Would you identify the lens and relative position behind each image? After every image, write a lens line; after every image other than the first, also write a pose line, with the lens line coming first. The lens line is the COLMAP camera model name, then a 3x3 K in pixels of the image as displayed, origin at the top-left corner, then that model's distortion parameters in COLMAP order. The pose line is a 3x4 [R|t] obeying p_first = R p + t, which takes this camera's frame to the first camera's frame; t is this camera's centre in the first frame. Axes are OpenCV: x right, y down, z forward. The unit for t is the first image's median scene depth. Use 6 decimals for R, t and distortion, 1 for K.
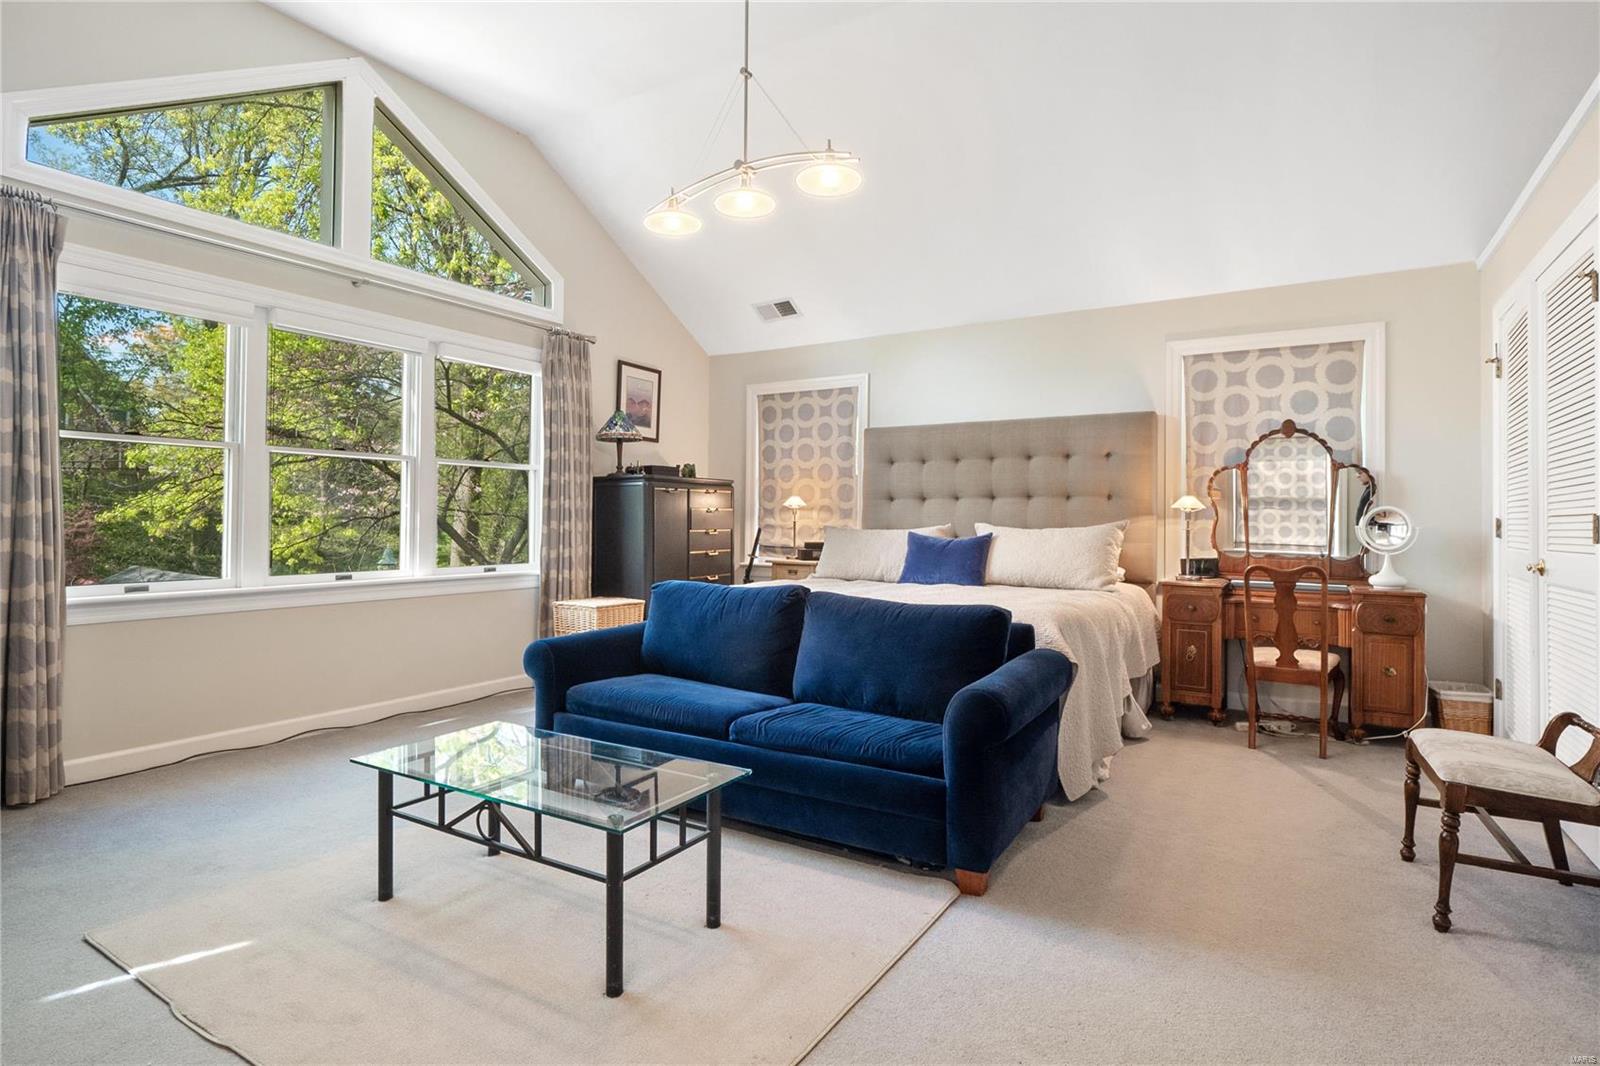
lens RADIAL K [[819.0, 0, 801.9], [0, 819.0, 521.8], [0, 0, 1]] dist [-0.001974, 0.000301]
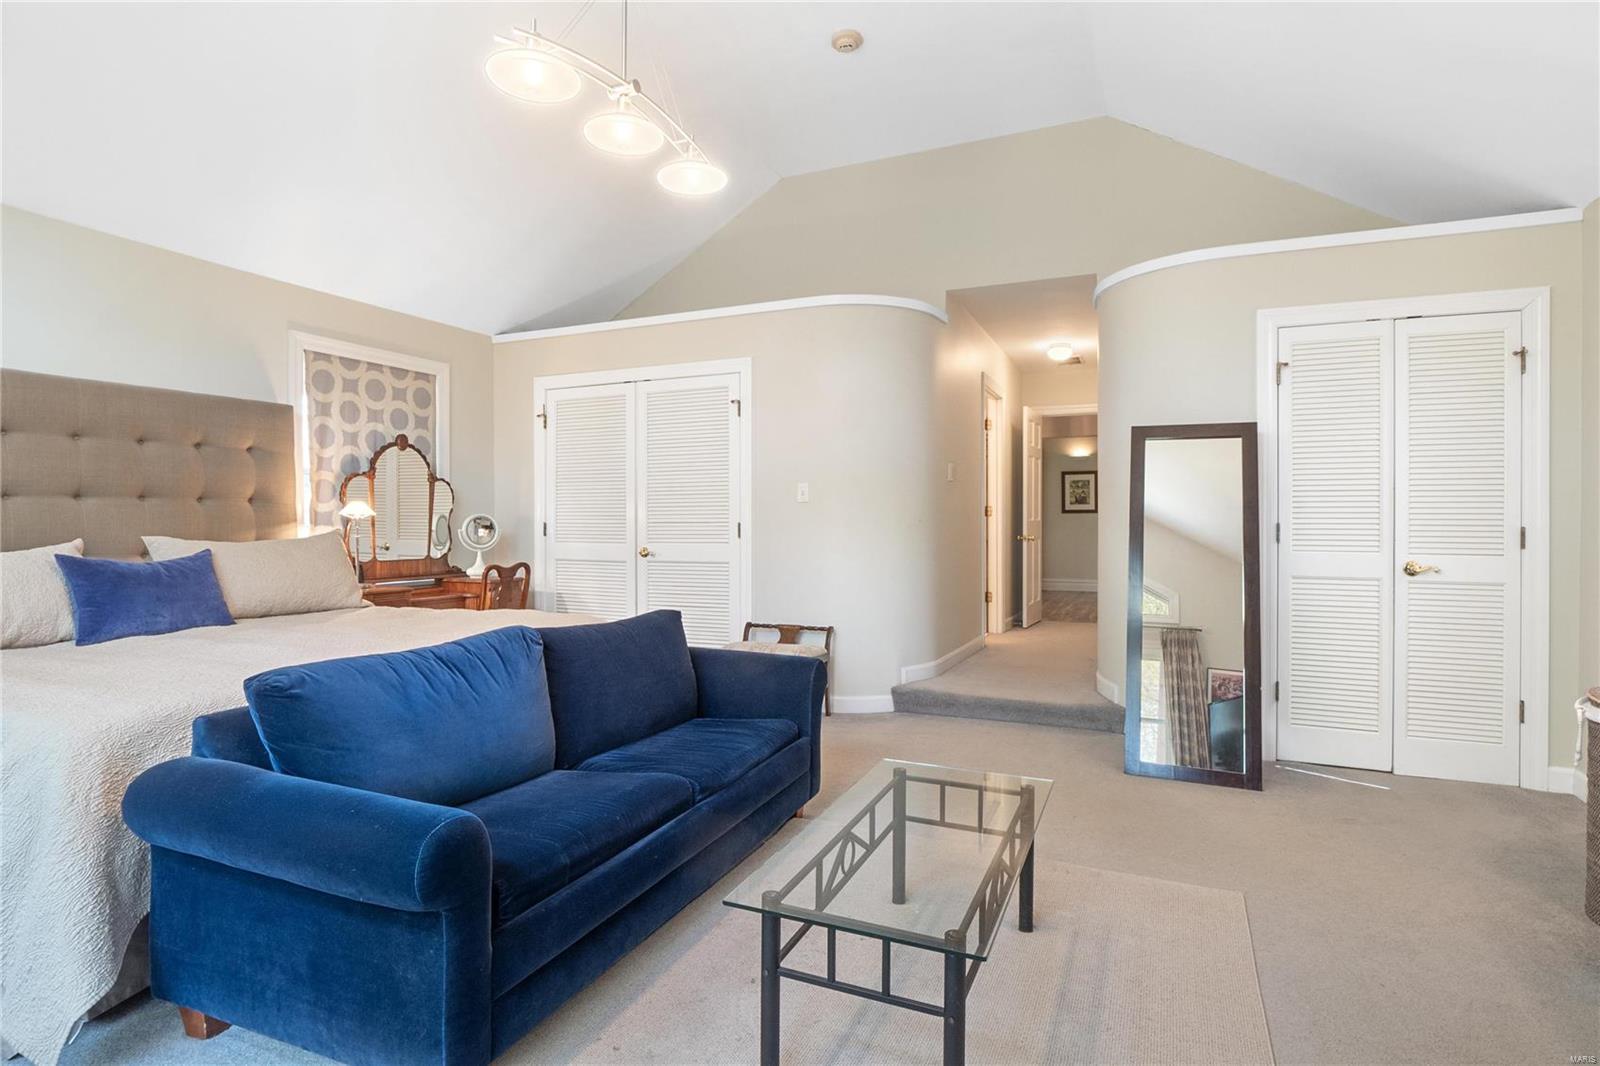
lens RADIAL K [[819.0, 0, 801.9], [0, 819.0, 521.8], [0, 0, 1]] dist [-0.001974, 0.000301]
pose [[-0.111065, -0.019095, 0.993630, -0.556520], [-0.014152, 0.999744, 0.017630, -0.032158], [-0.993712, -0.012104, -0.111307, 0.563636]]
